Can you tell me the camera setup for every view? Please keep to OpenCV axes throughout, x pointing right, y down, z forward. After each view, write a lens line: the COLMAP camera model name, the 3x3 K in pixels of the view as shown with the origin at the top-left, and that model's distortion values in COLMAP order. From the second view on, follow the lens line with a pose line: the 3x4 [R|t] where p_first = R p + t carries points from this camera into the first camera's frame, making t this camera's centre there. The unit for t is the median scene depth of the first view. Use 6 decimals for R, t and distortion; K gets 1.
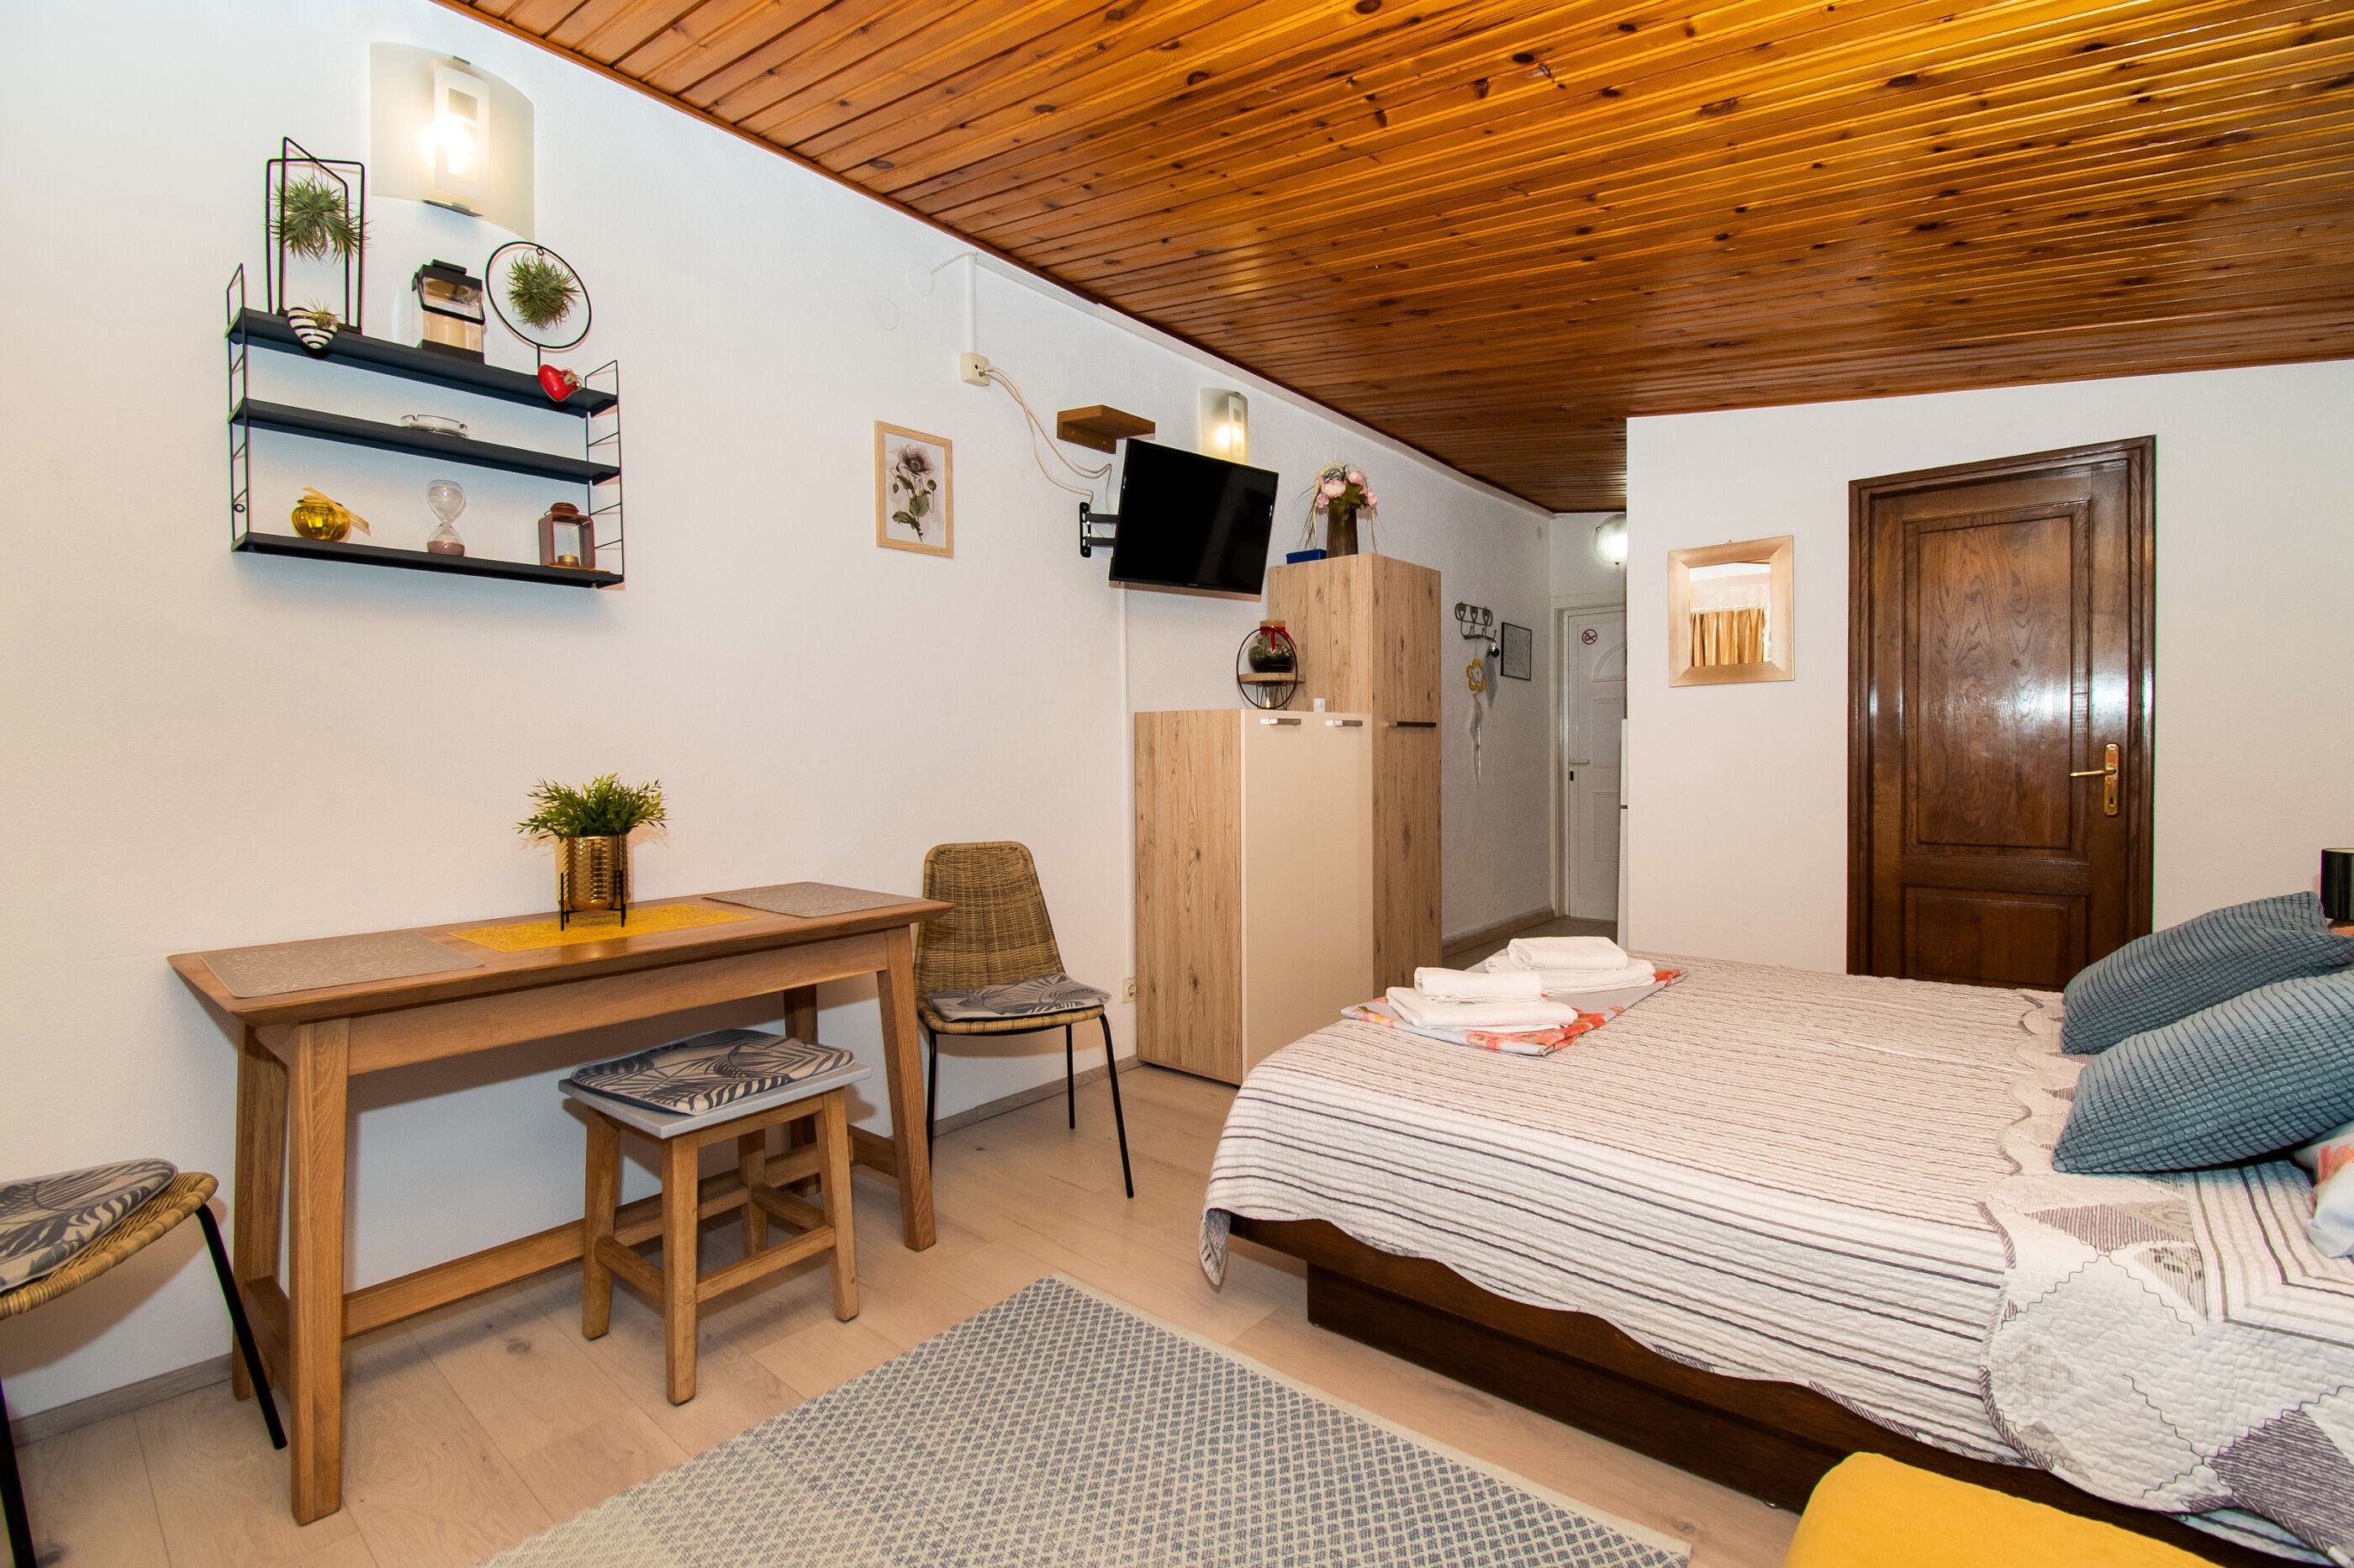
lens RADIAL K [[1038.1, 0, 1176.0], [0, 1038.1, 786.0], [0, 0, 1]] dist [-0.010635, -0.002038]
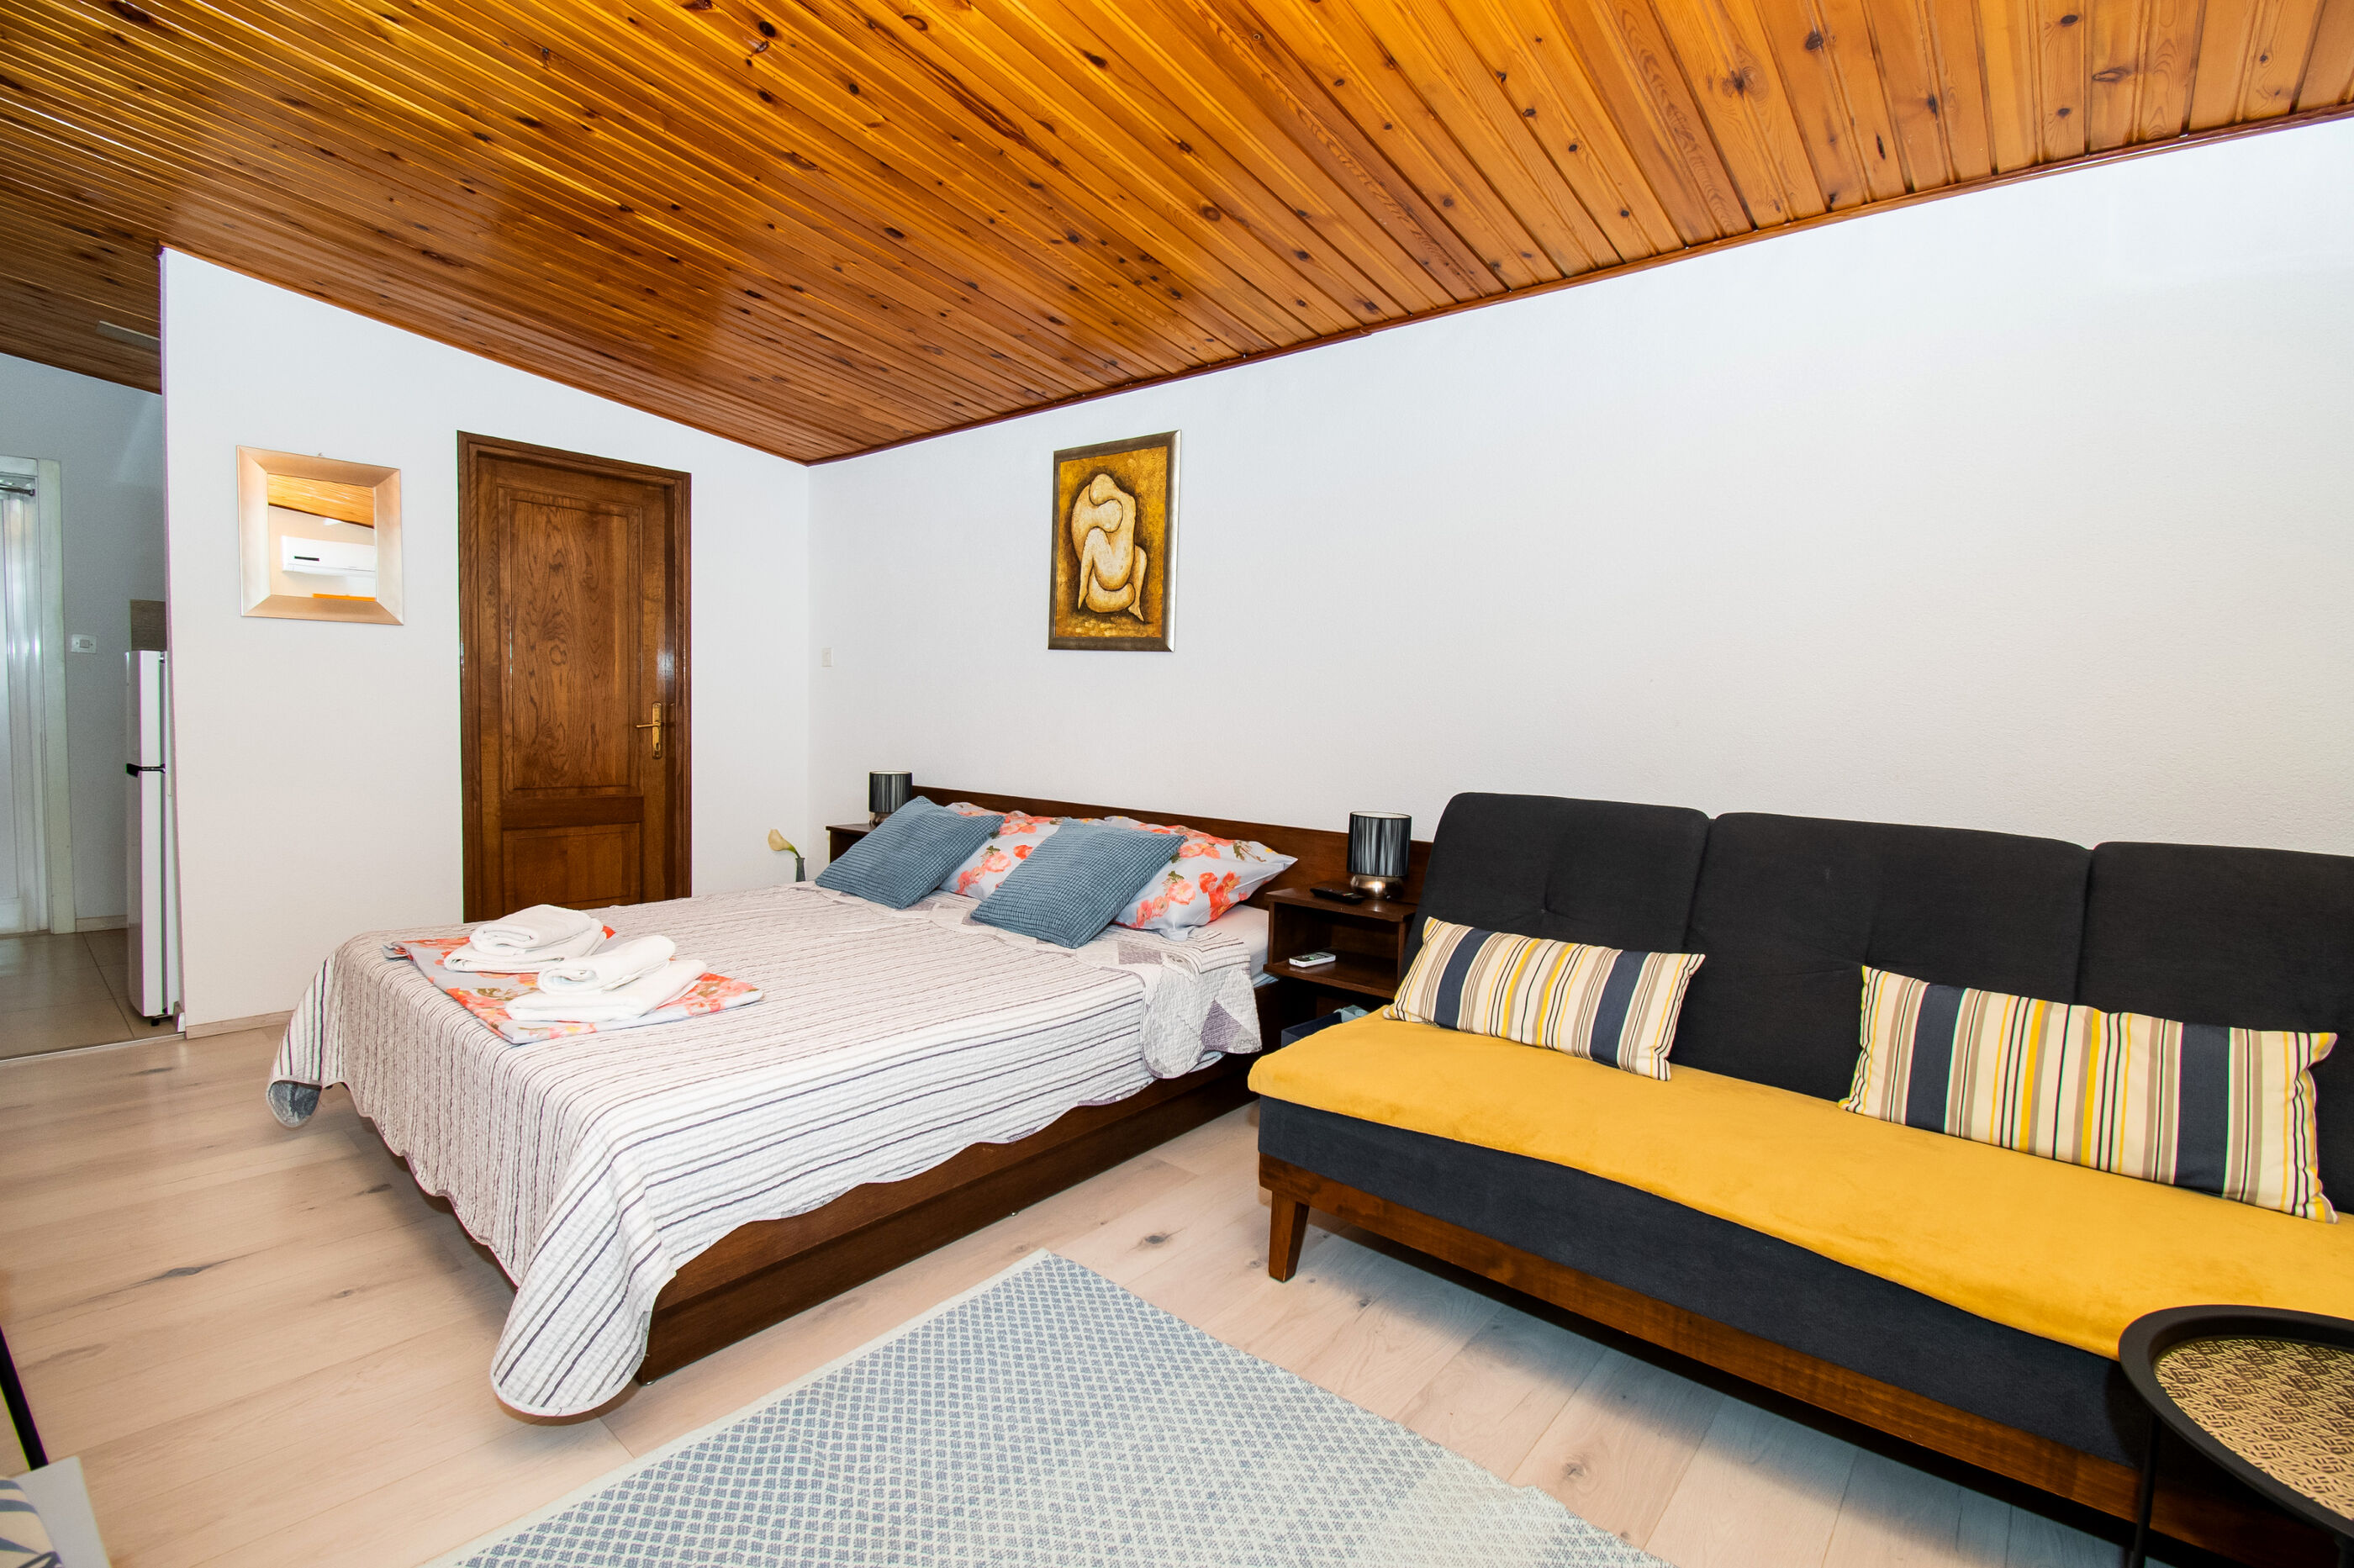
lens RADIAL K [[1038.1, 0, 1196.0], [0, 1038.1, 795.2], [0, 0, 1]] dist [-0.010635, -0.002038]
pose [[-0.006065, -0.070543, 0.997490, -0.379296], [0.004595, 0.997496, 0.070571, -0.012161], [-0.999971, 0.005012, -0.005725, 0.305117]]
